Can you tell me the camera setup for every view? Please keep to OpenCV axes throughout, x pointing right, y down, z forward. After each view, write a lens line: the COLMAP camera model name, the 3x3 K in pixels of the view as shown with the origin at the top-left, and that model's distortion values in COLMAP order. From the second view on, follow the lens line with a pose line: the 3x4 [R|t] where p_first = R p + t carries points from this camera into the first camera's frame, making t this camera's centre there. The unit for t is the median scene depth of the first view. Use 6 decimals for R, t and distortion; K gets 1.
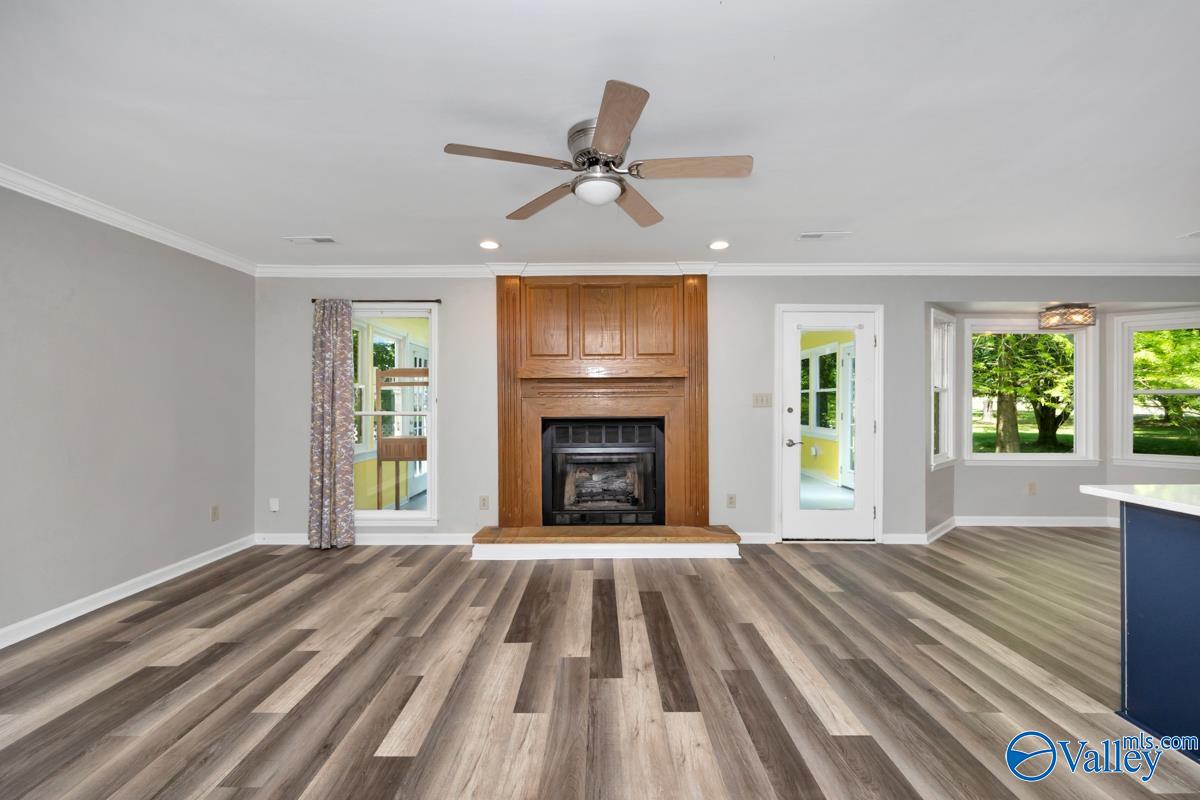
lens RADIAL K [[478.9, 0, 598.3], [0, 478.9, 402.1], [0, 0, 1]] dist [0.000143, -0.000039]
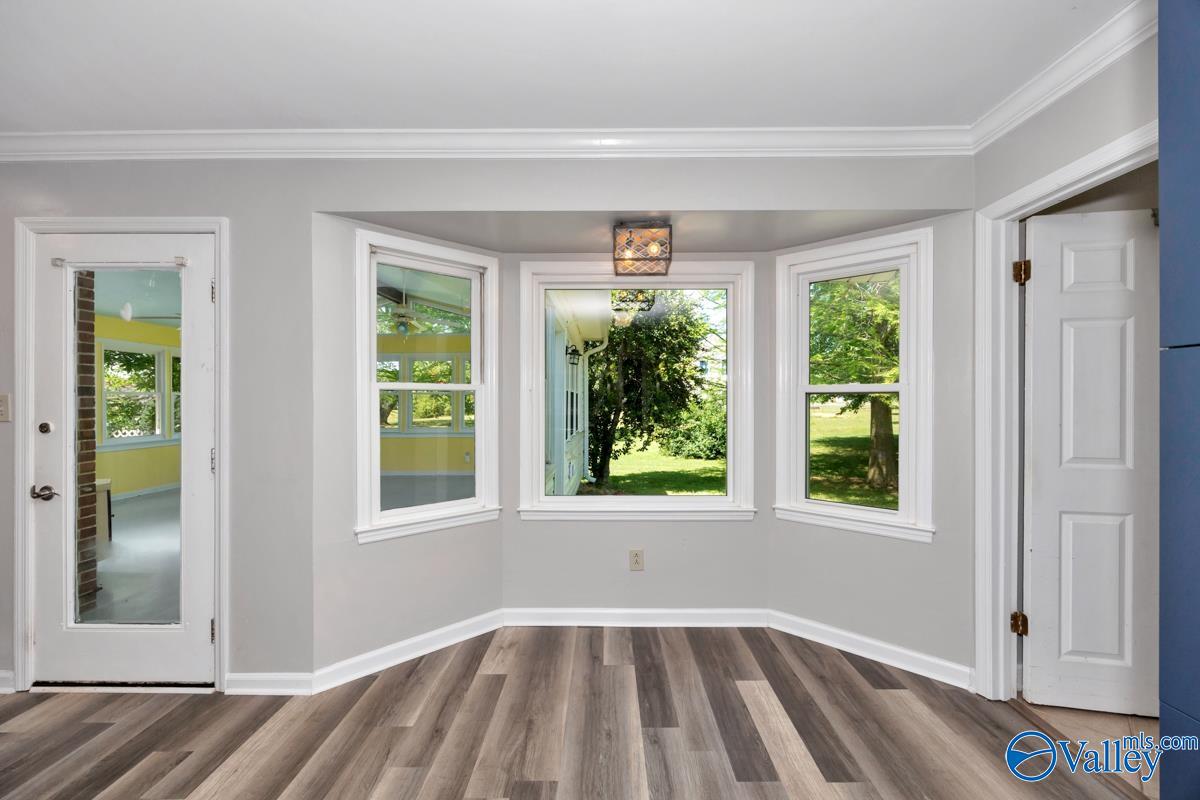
lens RADIAL K [[467.2, 0, 603.8], [0, 467.2, 402.8], [0, 0, 1]] dist [0.000040, -0.000098]
pose [[0.999983, -0.003878, -0.004294, 1.009854], [0.003895, 0.999985, 0.003851, -0.010296], [0.004279, -0.003868, 0.999983, 0.516608]]
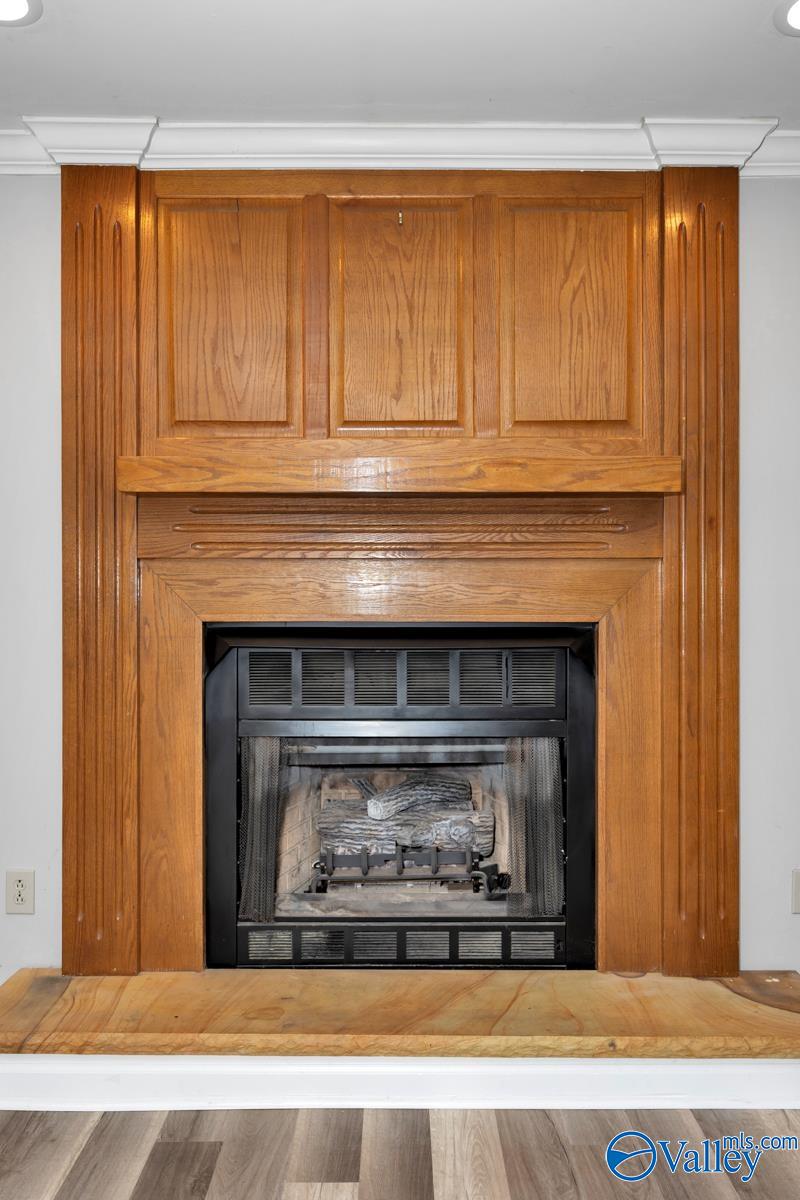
lens RADIAL K [[903.0, 0, 400.0], [0, 903.0, 600.0], [0, 0, 1]] dist [-0.001466, 0.000770]
pose [[0.999974, 0.007069, -0.001309, 0.010254], [-0.007066, 0.999972, 0.002273, 0.015091], [0.001325, -0.002264, 0.999997, 0.412908]]
